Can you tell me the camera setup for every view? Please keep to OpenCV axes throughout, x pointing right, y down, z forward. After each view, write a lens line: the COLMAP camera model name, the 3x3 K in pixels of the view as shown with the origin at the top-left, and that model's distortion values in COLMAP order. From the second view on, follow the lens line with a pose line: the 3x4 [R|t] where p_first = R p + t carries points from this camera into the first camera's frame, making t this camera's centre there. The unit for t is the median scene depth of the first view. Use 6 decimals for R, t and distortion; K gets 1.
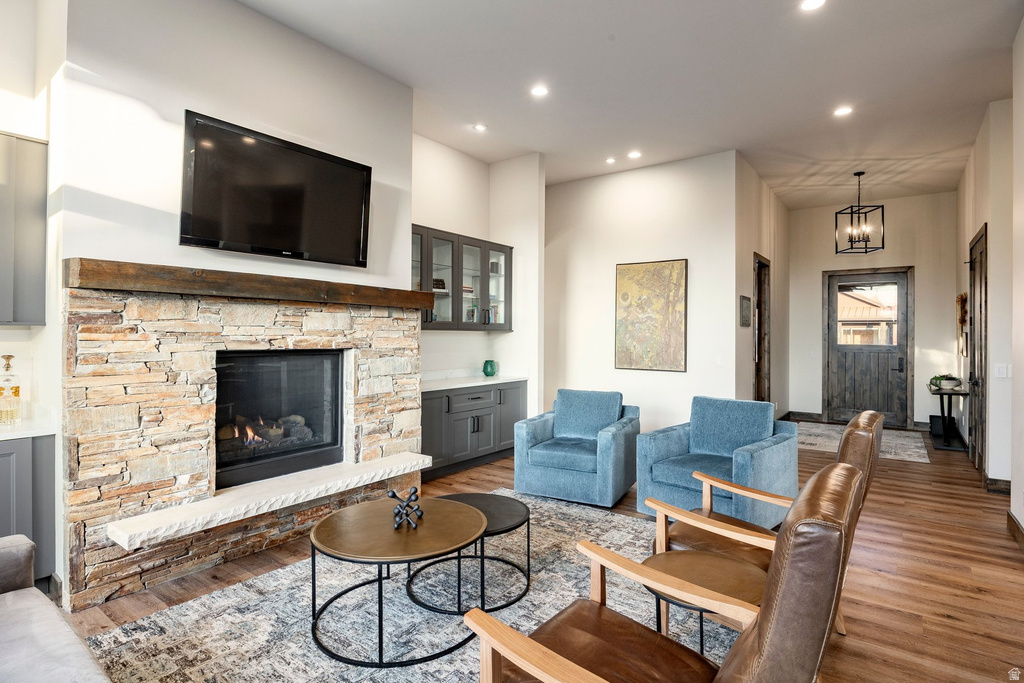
lens RADIAL K [[535.3, 0, 511.3], [0, 535.3, 332.4], [0, 0, 1]] dist [-0.001686, -0.000258]
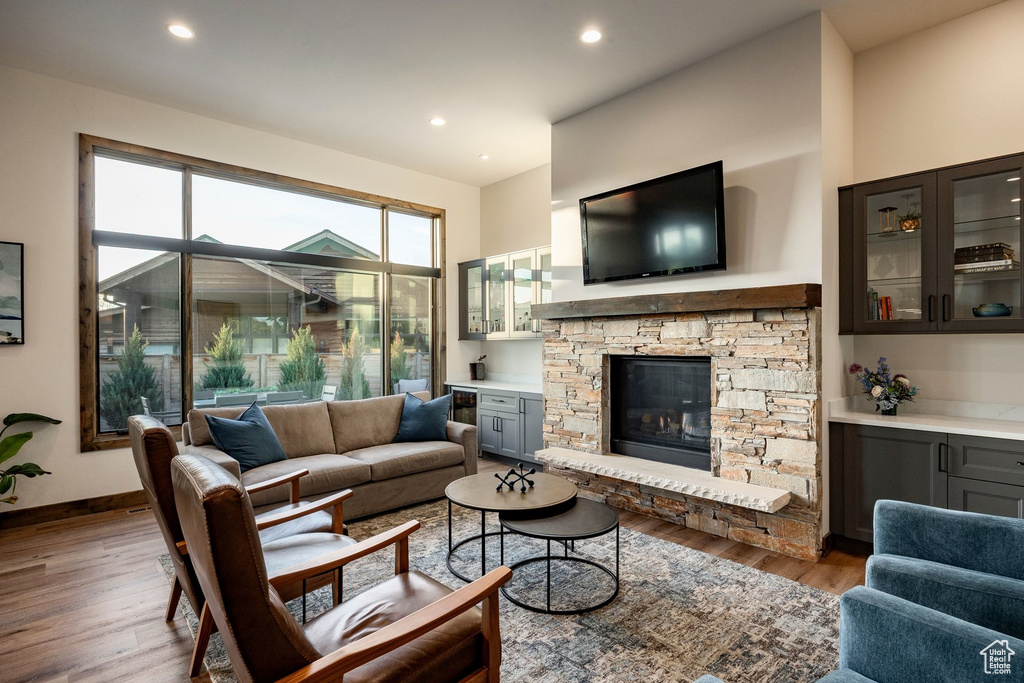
lens RADIAL K [[489.7, 0, 511.2], [0, 489.7, 348.2], [0, 0, 1]] dist [-0.003238, -0.000149]
pose [[-0.174266, 0.005873, -0.984681, 0.730047], [0.006635, 0.999967, 0.004790, 0.009310], [0.984676, -0.005699, -0.174299, 0.912683]]
